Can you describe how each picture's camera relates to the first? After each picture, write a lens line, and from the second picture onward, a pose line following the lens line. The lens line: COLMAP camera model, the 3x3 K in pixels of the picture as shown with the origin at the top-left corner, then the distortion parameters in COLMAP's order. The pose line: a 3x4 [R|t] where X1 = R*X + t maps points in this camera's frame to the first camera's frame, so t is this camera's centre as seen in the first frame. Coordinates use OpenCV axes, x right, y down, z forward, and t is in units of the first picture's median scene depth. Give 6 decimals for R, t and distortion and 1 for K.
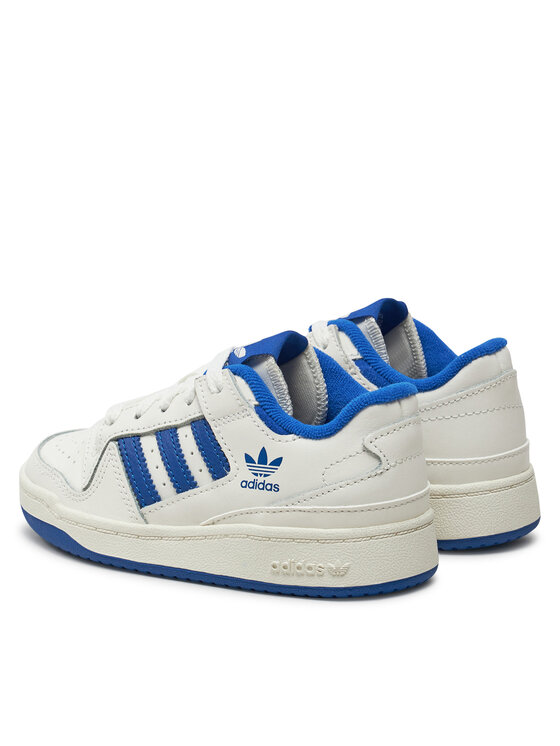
lens RADIAL K [[2190.3, 0, 280.0], [0, 2190.3, 373.0], [0, 0, 1]] dist [-0.253507, -0.495456]
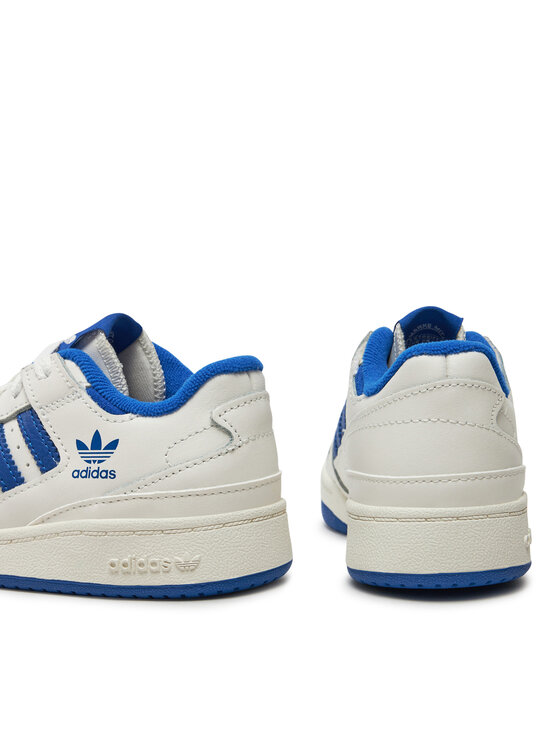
lens RADIAL K [[1360.5, 0, 280.0], [0, 1360.5, 373.0], [0, 0, 1]] dist [-0.008356, 0.024739]
pose [[0.992031, -0.025200, 0.123452, -0.001334], [0.034659, 0.996575, -0.075084, 0.054194], [-0.121137, 0.078764, 0.989506, 0.439390]]
